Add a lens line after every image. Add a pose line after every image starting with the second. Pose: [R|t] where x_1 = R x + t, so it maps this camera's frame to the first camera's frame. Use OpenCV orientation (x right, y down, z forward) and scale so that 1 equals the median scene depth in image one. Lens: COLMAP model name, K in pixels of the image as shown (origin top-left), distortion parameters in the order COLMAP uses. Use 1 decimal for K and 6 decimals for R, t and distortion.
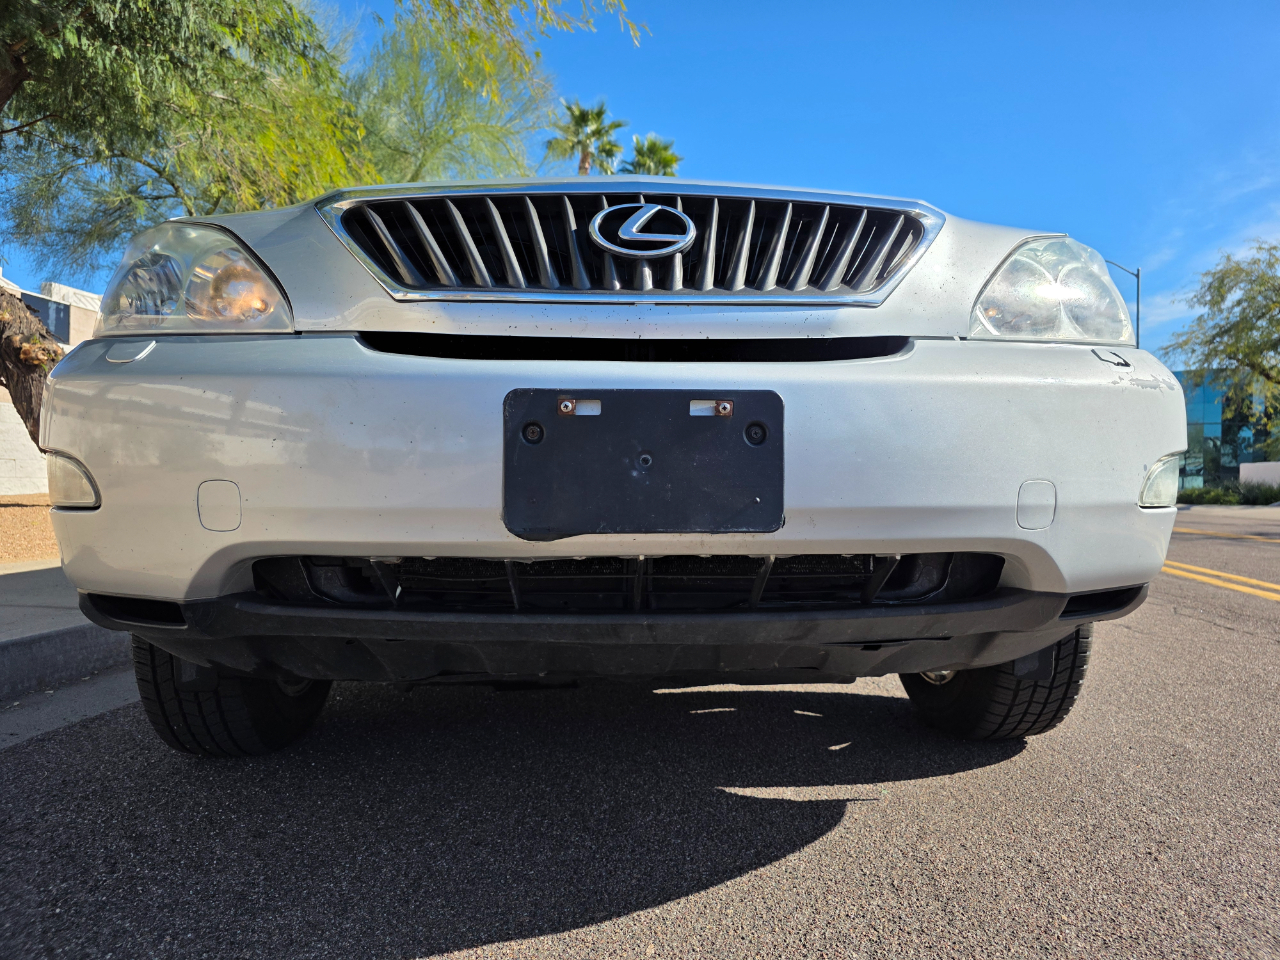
lens RADIAL K [[954.9, 0, 646.4], [0, 954.9, 460.3], [0, 0, 1]] dist [0.032937, -0.033475]
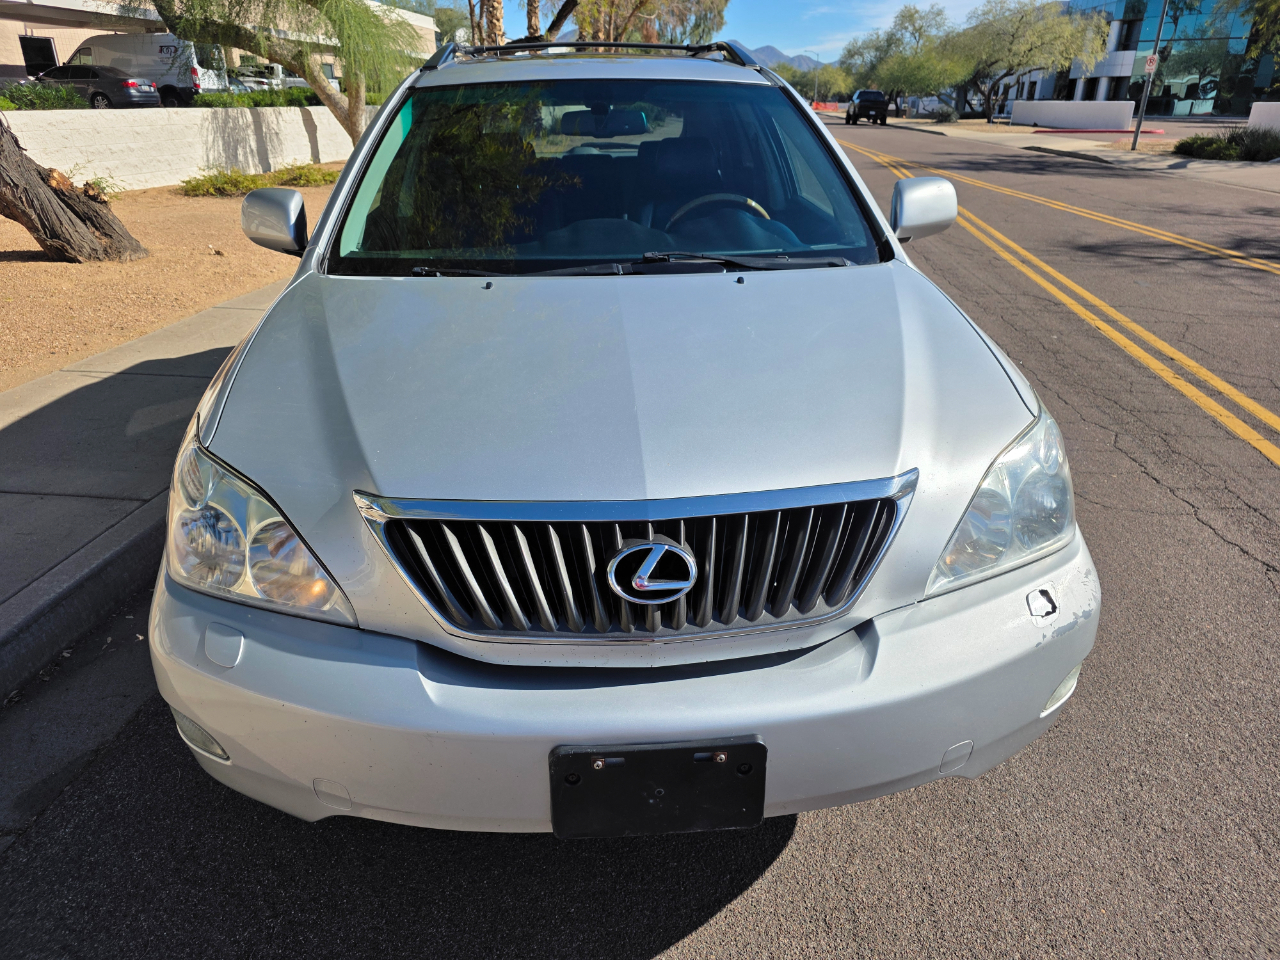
lens RADIAL K [[954.4, 0, 631.4], [0, 954.4, 520.2], [0, 0, 1]] dist [0.034868, -0.037148]
pose [[0.999711, -0.021509, 0.010757, -0.031398], [0.014340, 0.892216, 0.451382, -0.637530], [-0.019307, -0.451097, 0.892266, -0.005746]]
